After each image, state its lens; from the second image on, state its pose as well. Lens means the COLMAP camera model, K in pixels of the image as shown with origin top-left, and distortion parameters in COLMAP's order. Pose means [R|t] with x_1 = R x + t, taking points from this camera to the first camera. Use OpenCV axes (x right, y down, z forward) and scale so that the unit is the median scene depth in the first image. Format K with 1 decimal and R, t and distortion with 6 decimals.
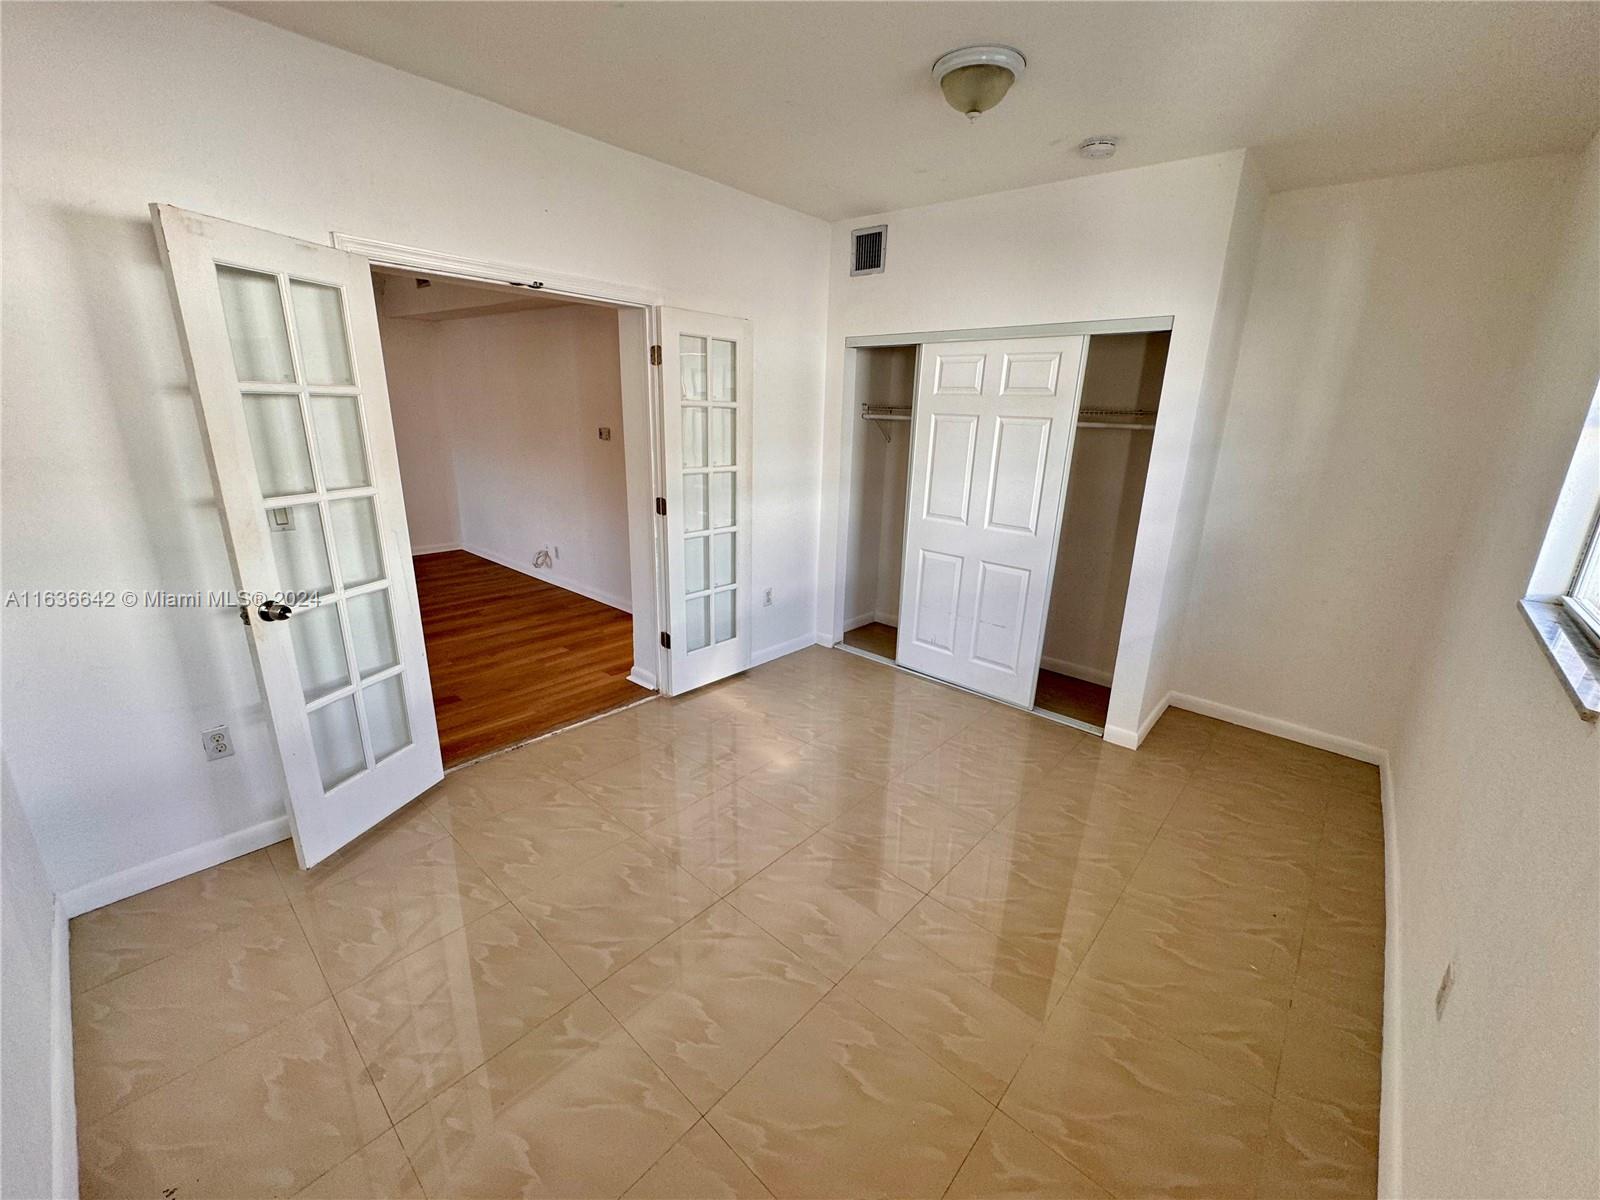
lens RADIAL K [[640.9, 0, 800.3], [0, 640.9, 598.1], [0, 0, 1]] dist [-0.004529, 0.000737]
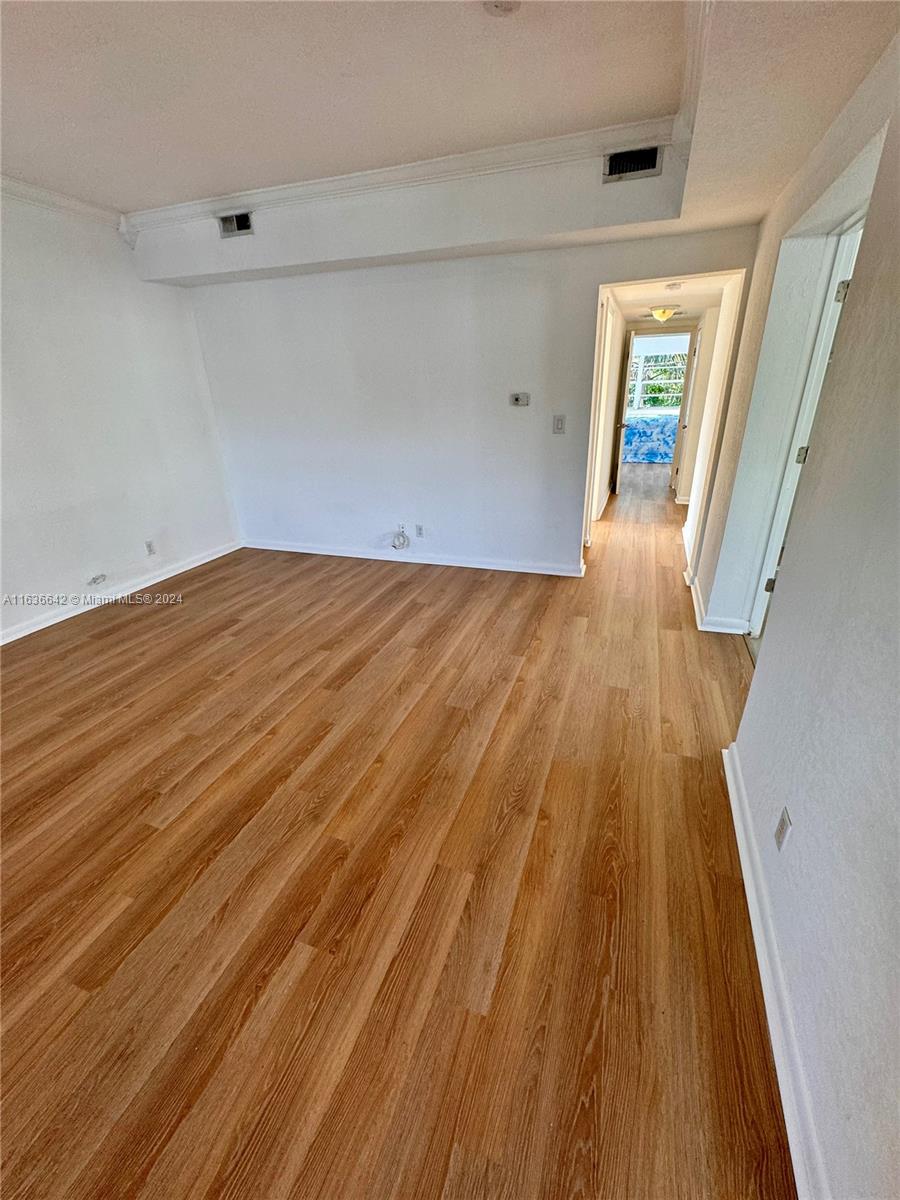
lens RADIAL K [[480.7, 0, 451.8], [0, 480.7, 600.0], [0, 0, 1]] dist [-0.004529, 0.000737]
pose [[0.928280, -0.205807, 0.309741, -0.702655], [0.163545, 0.973961, 0.157011, -0.090139], [-0.333990, -0.095094, 0.937768, 0.314939]]
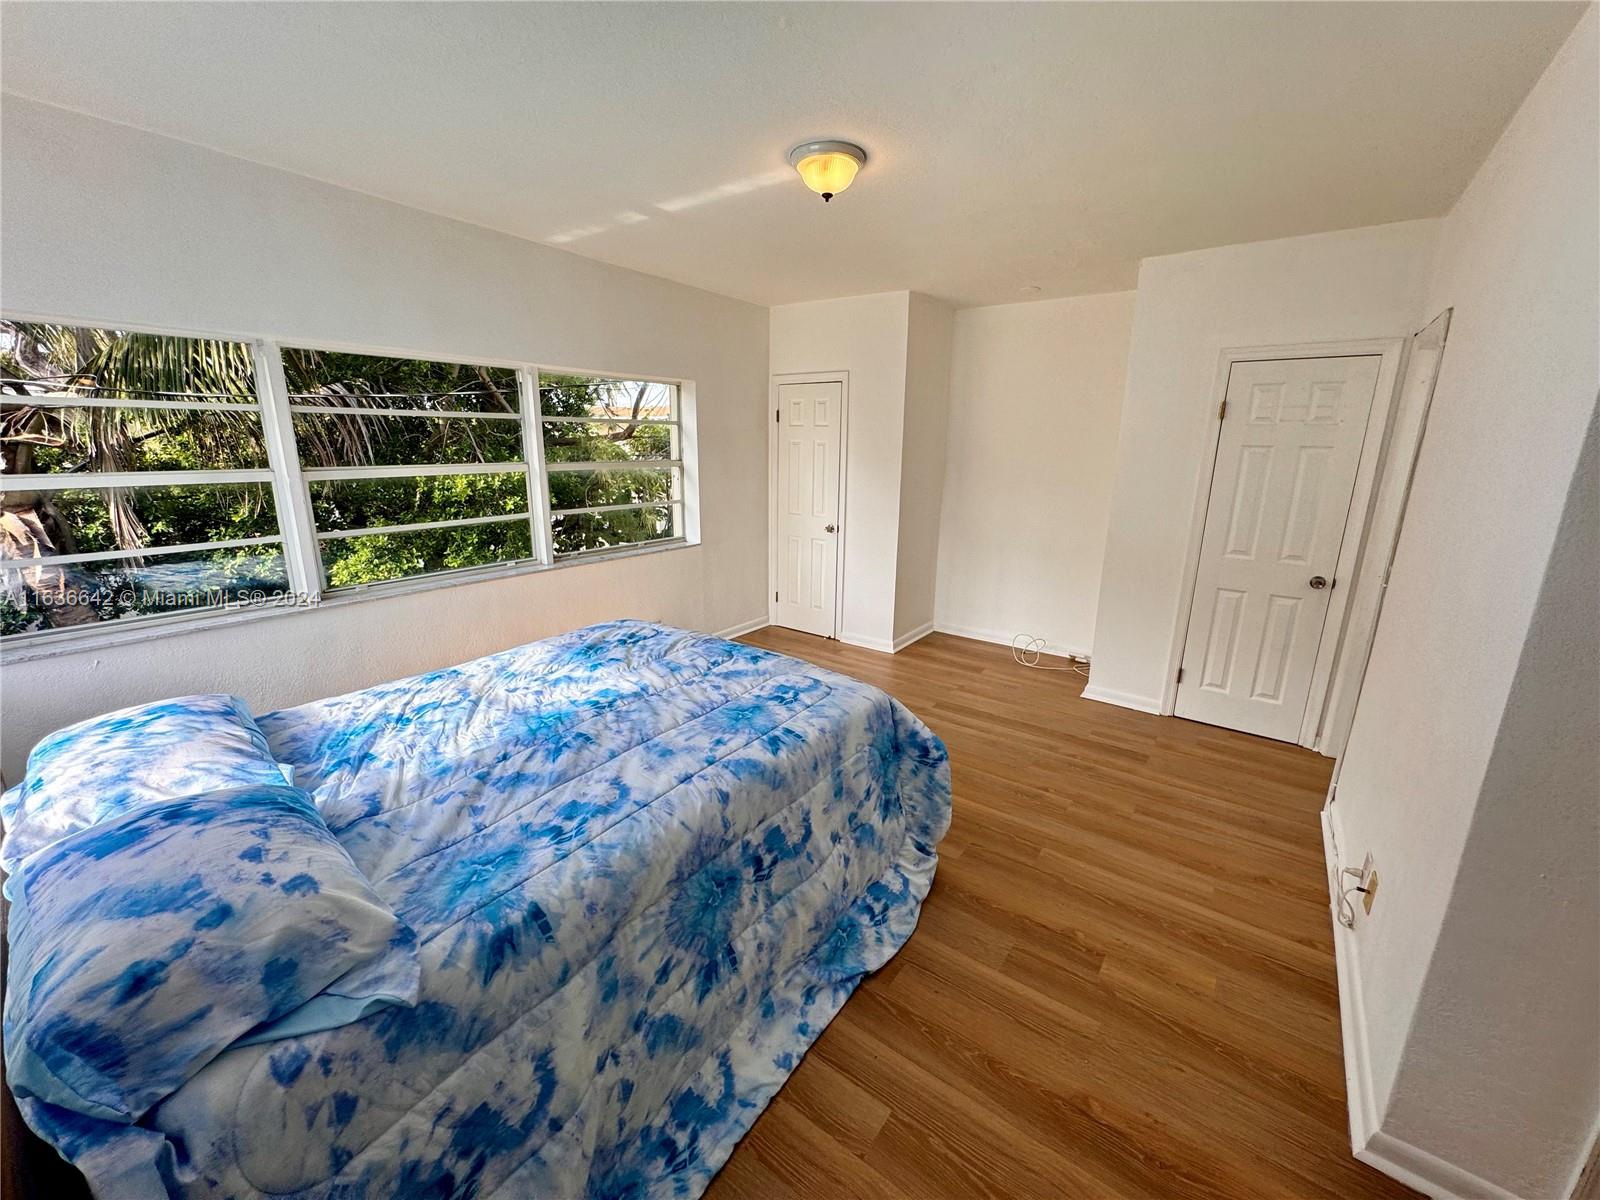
lens RADIAL K [[640.9, 0, 800.3], [0, 640.9, 598.1], [0, 0, 1]] dist [-0.004529, 0.000737]
pose [[-0.086241, -0.271282, 0.958629, 0.433872], [0.268375, 0.920319, 0.284584, -0.544486], [-0.959447, 0.281814, -0.006564, 1.877140]]
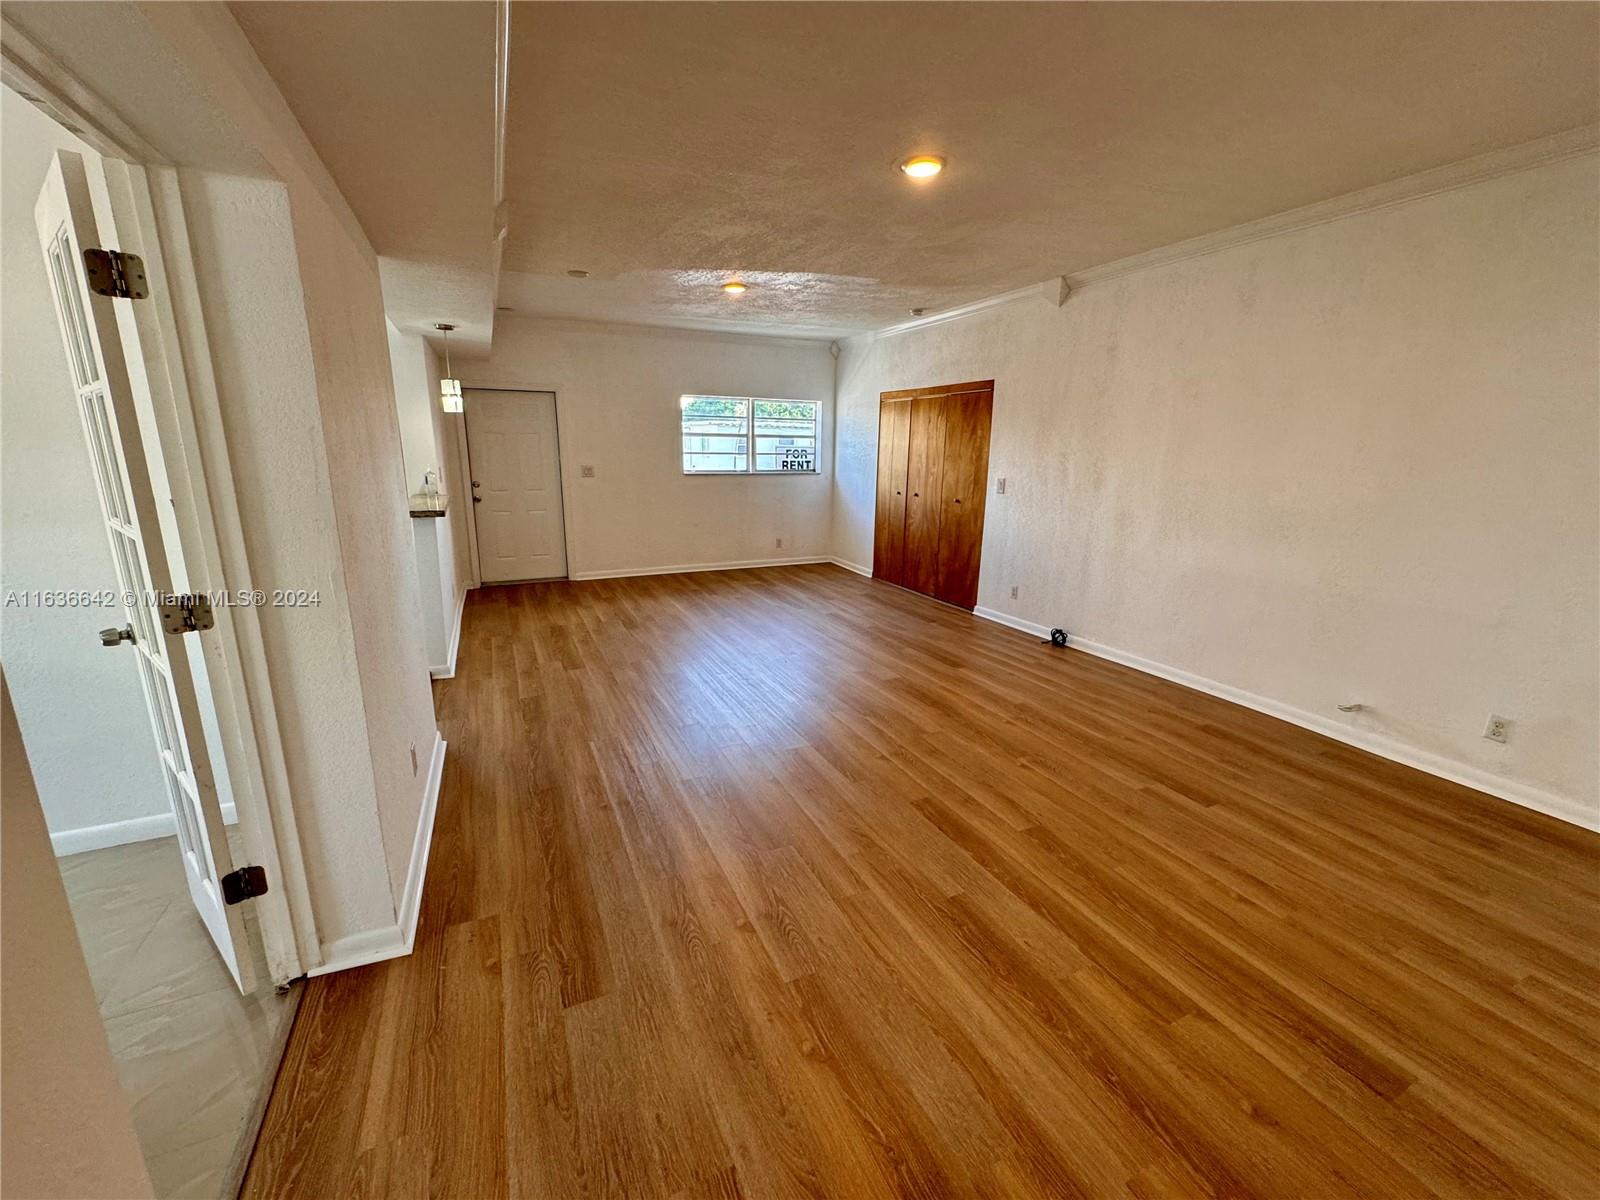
lens RADIAL K [[640.9, 0, 800.3], [0, 640.9, 598.1], [0, 0, 1]] dist [-0.004529, 0.000737]
pose [[-0.382280, 0.179428, -0.906459, -0.151855], [-0.285591, 0.909997, 0.300570, -0.238329], [0.878806, 0.373779, -0.296630, 0.864930]]
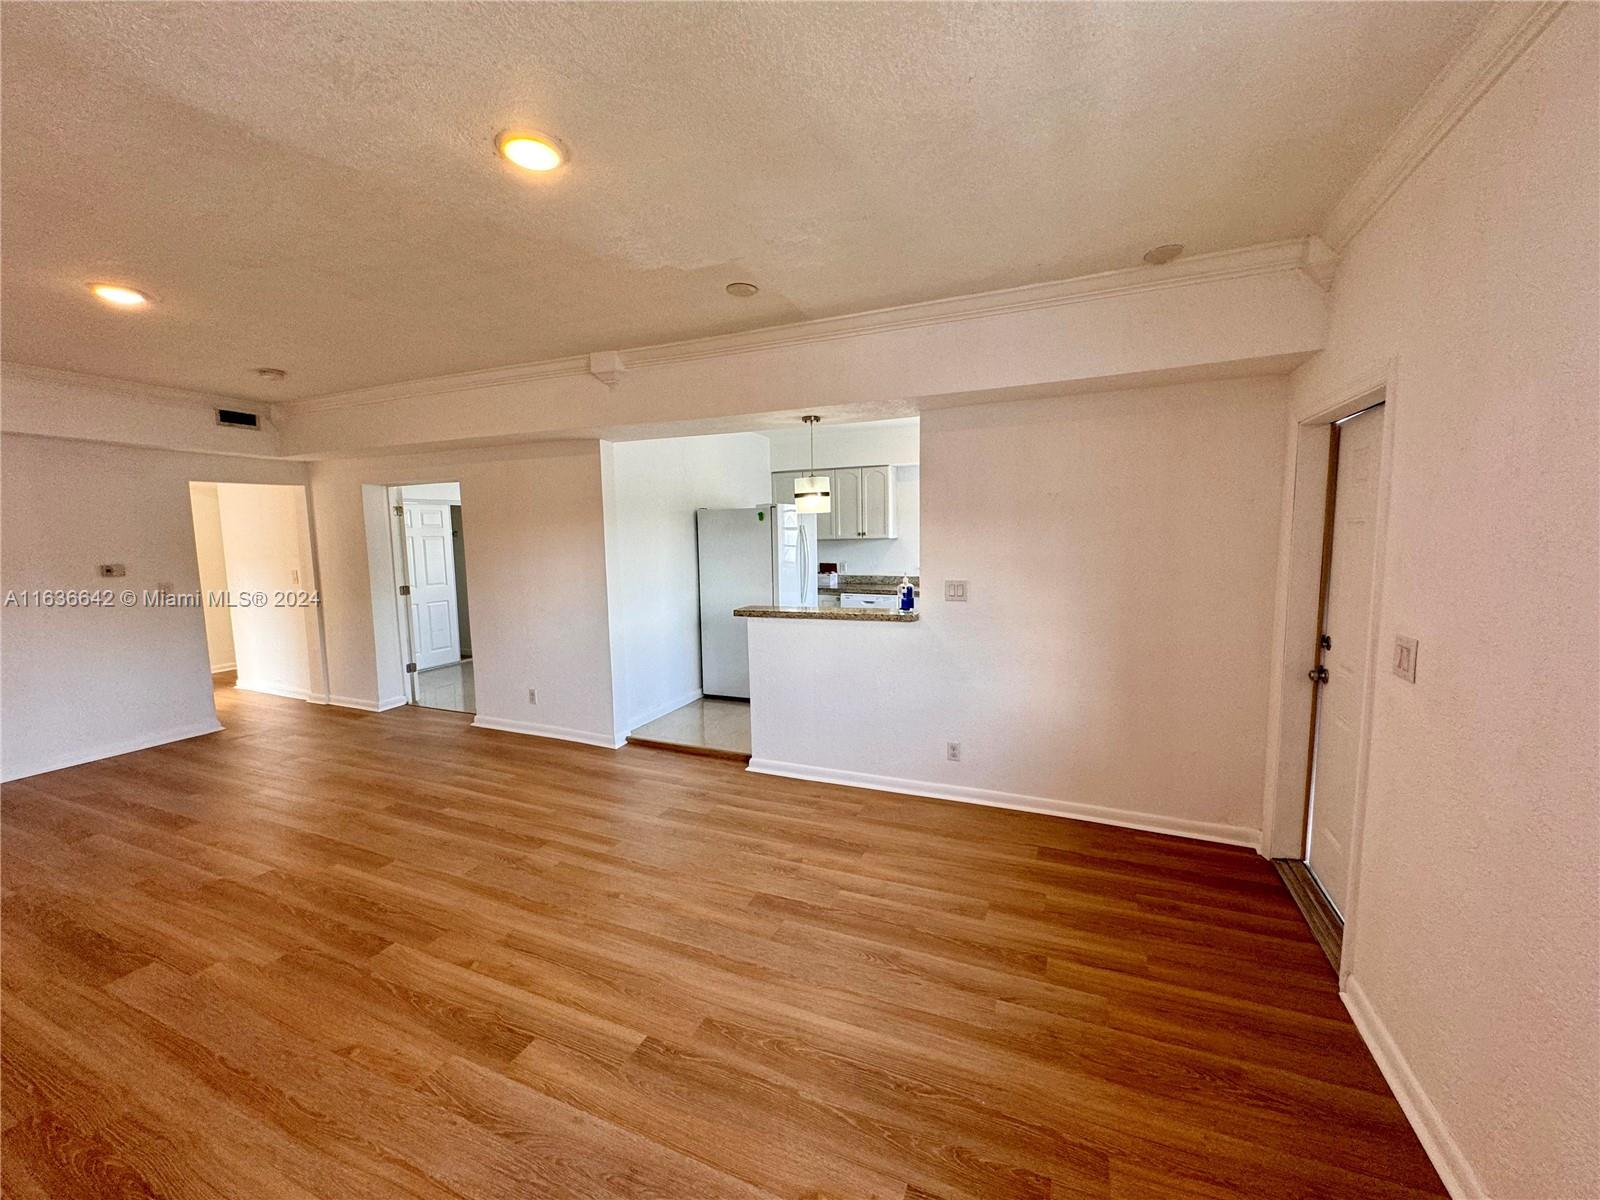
lens RADIAL K [[640.9, 0, 800.3], [0, 640.9, 598.1], [0, 0, 1]] dist [-0.004529, 0.000737]
pose [[-0.320077, -0.123338, 0.939329, -1.566909], [0.273611, 0.937206, 0.216293, -0.142763], [-0.907021, 0.326241, -0.266231, 0.327296]]
